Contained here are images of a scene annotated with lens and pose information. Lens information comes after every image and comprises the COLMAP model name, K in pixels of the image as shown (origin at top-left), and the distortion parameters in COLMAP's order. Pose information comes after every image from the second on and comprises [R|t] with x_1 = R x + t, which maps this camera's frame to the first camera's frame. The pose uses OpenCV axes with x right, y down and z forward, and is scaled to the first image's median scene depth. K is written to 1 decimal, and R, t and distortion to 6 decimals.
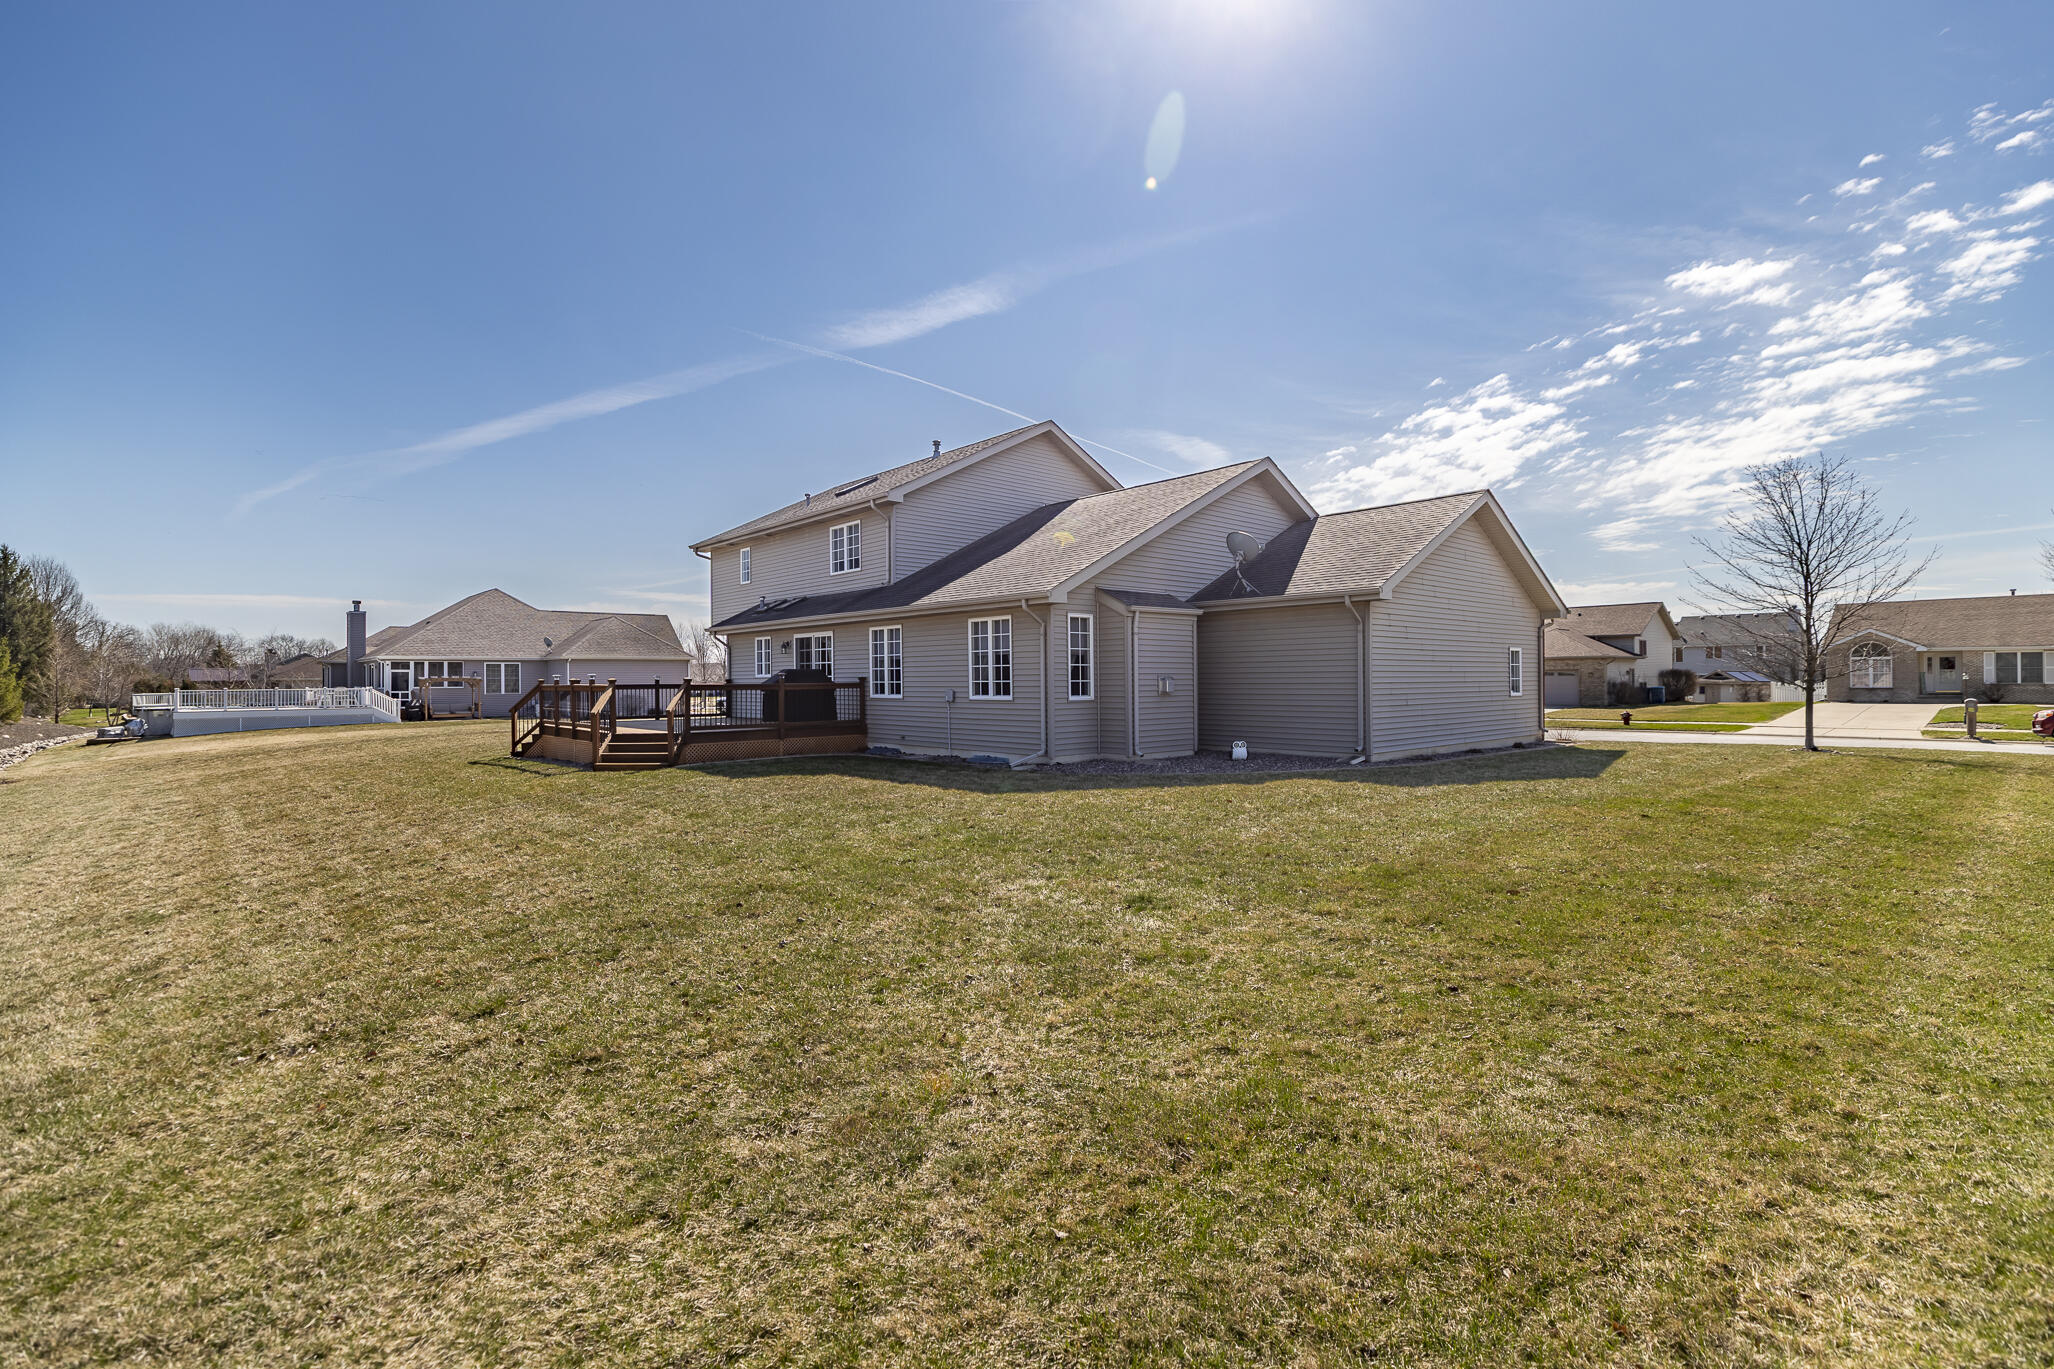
lens RADIAL K [[949.4, 0, 1098.4], [0, 949.4, 710.4], [0, 0, 1]] dist [-0.022503, 0.000562]
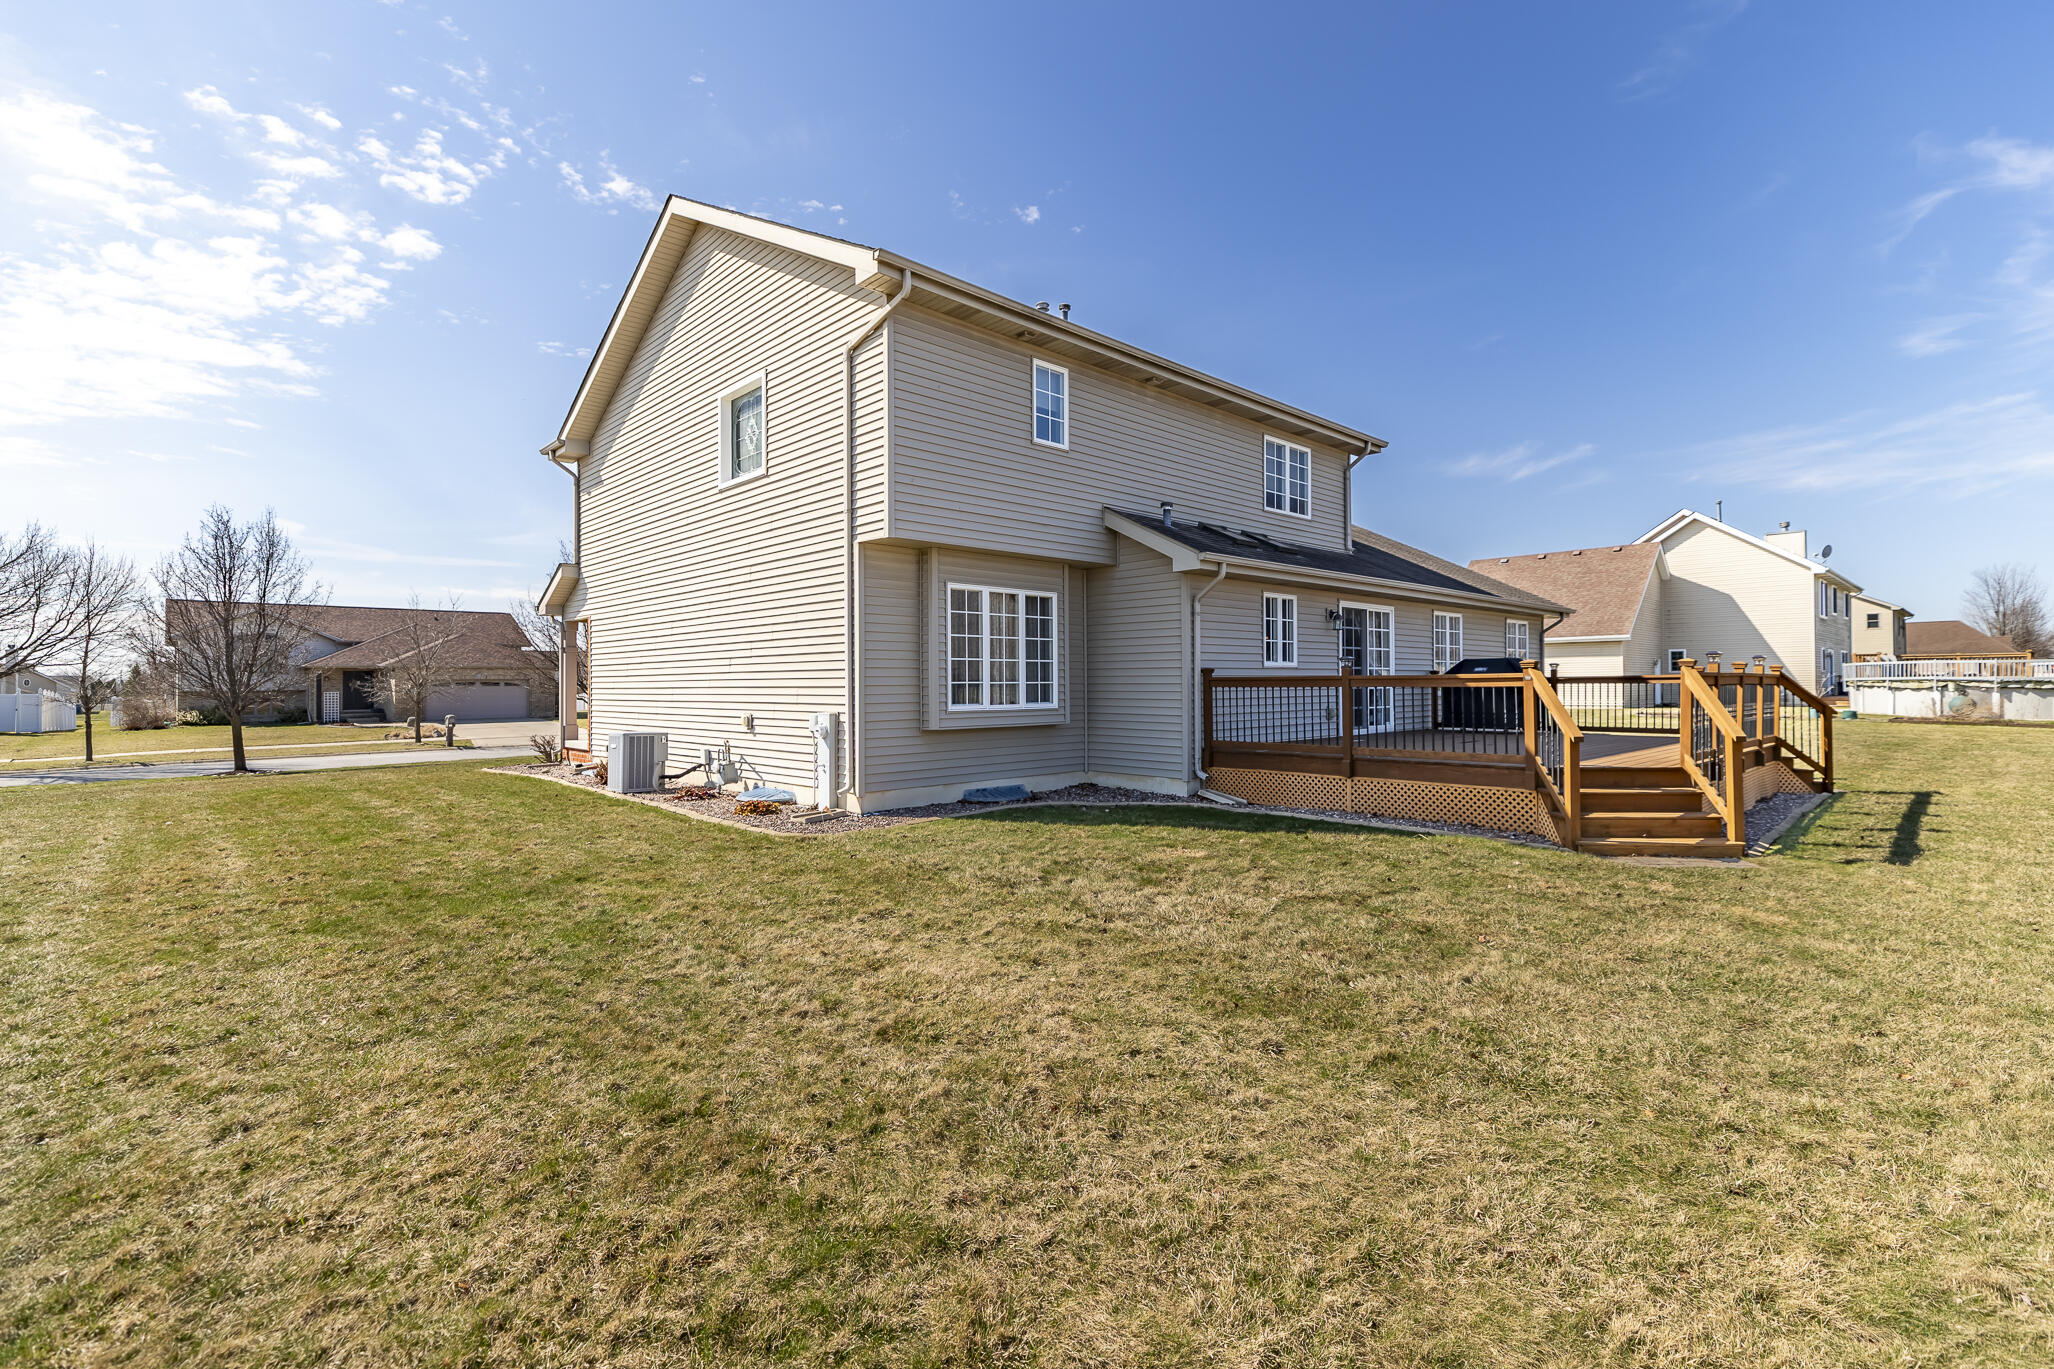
lens RADIAL K [[918.1, 0, 1032.8], [0, 918.1, 671.7], [0, 0, 1]] dist [0.005949, -0.000972]
pose [[0.018410, 0.026246, 0.999486, -0.470992], [0.042253, 0.998742, -0.027004, -0.012709], [-0.998937, 0.042728, 0.017278, 0.603729]]
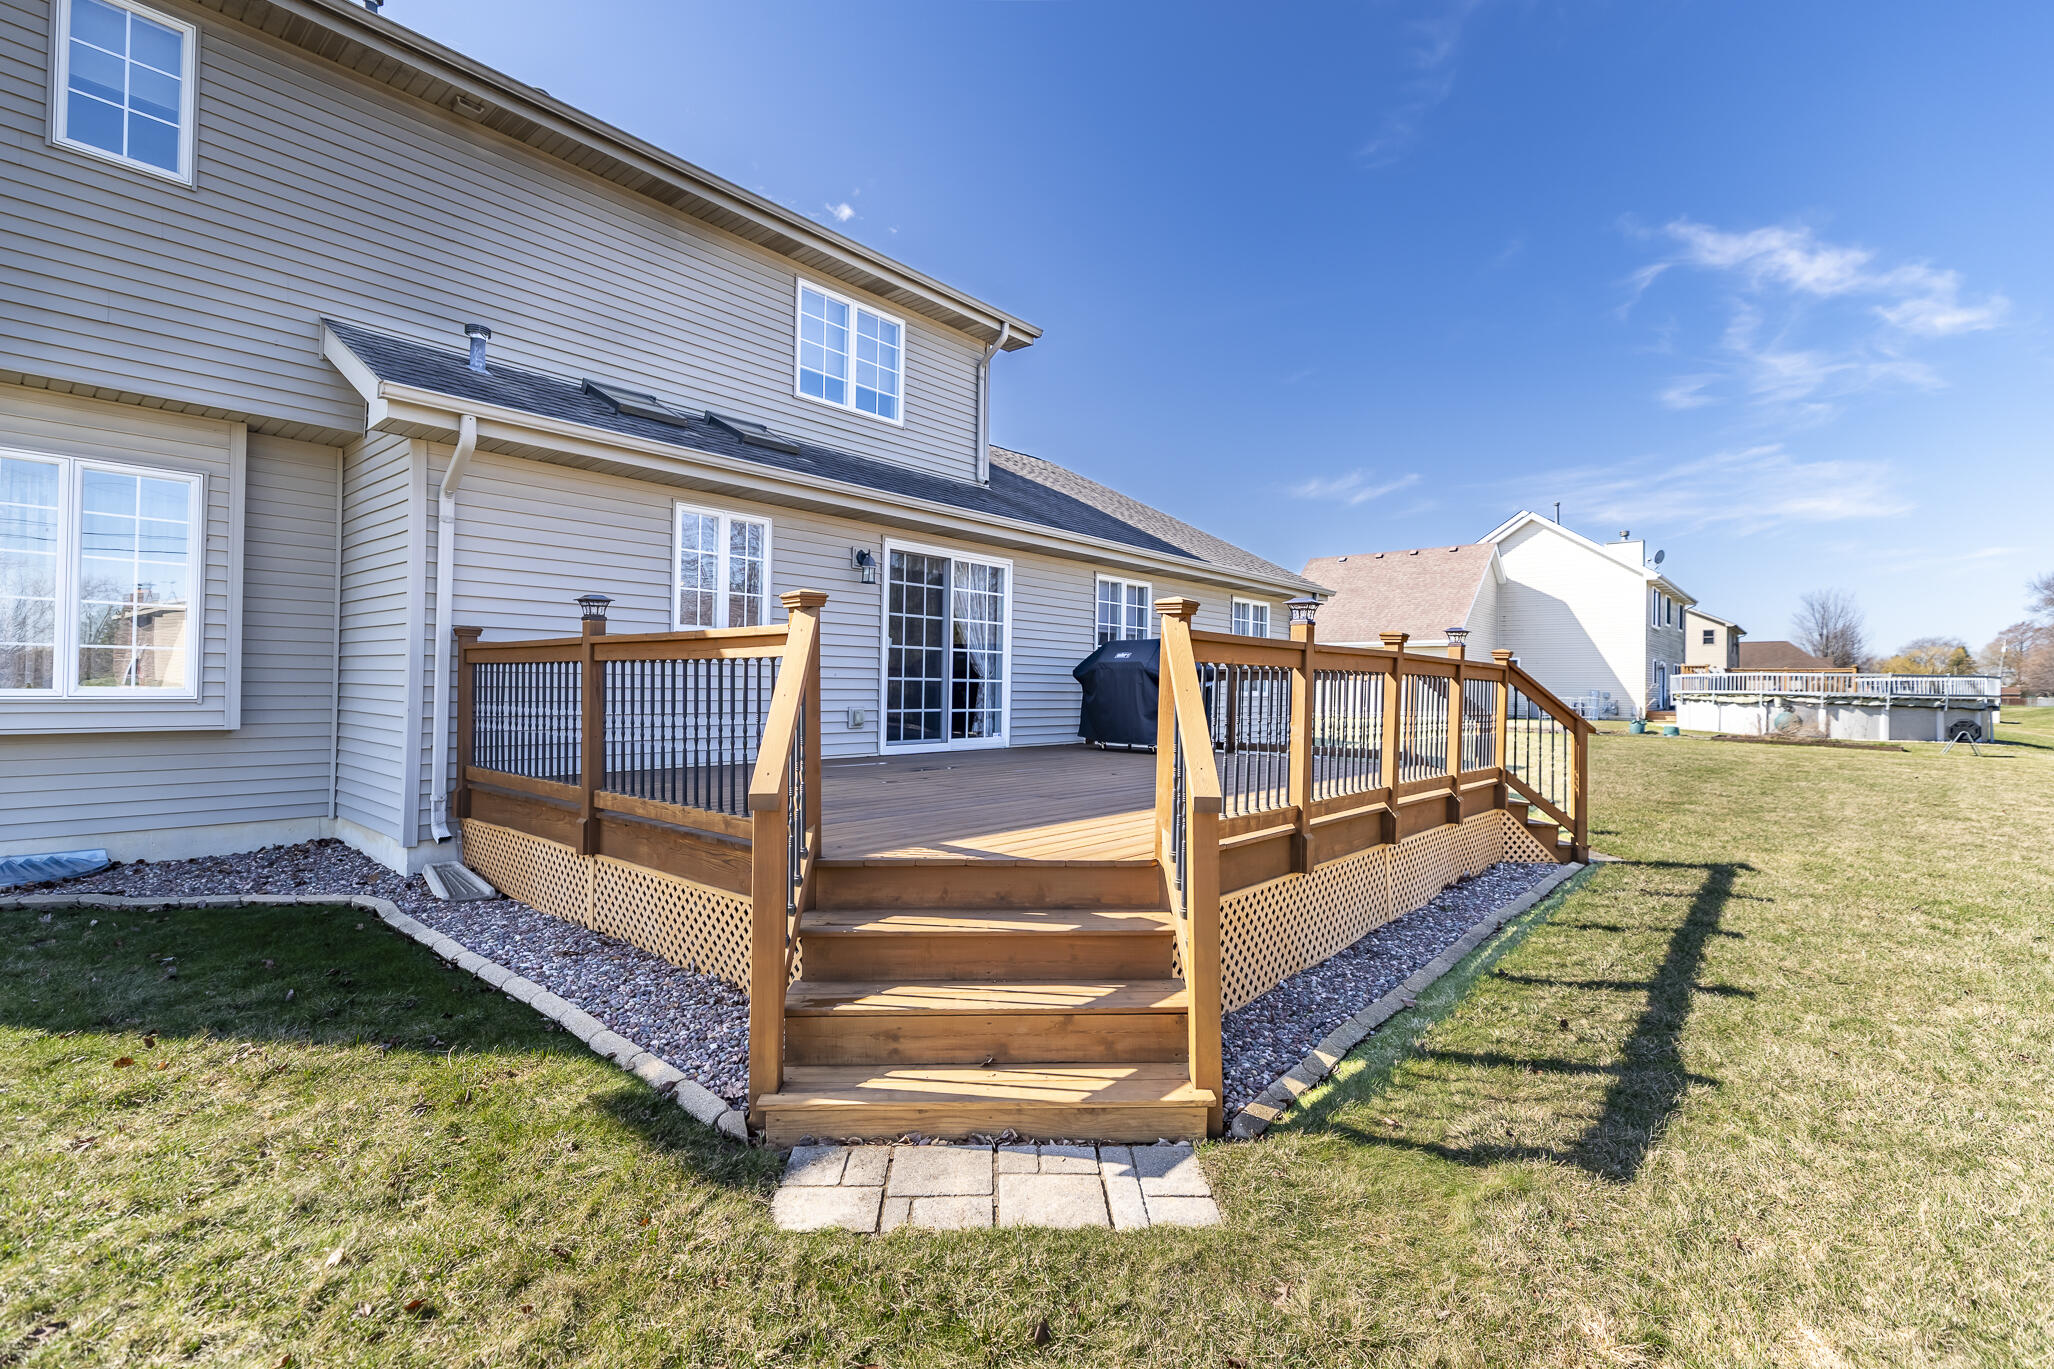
lens RADIAL K [[908.8, 0, 1043.0], [0, 908.8, 674.9], [0, 0, 1]] dist [0.015061, -0.000780]
pose [[-0.087917, 0.025574, 0.995799, -0.353781], [0.022675, 0.999463, -0.023666, -0.006537], [-0.995870, 0.020499, -0.088450, 0.489555]]
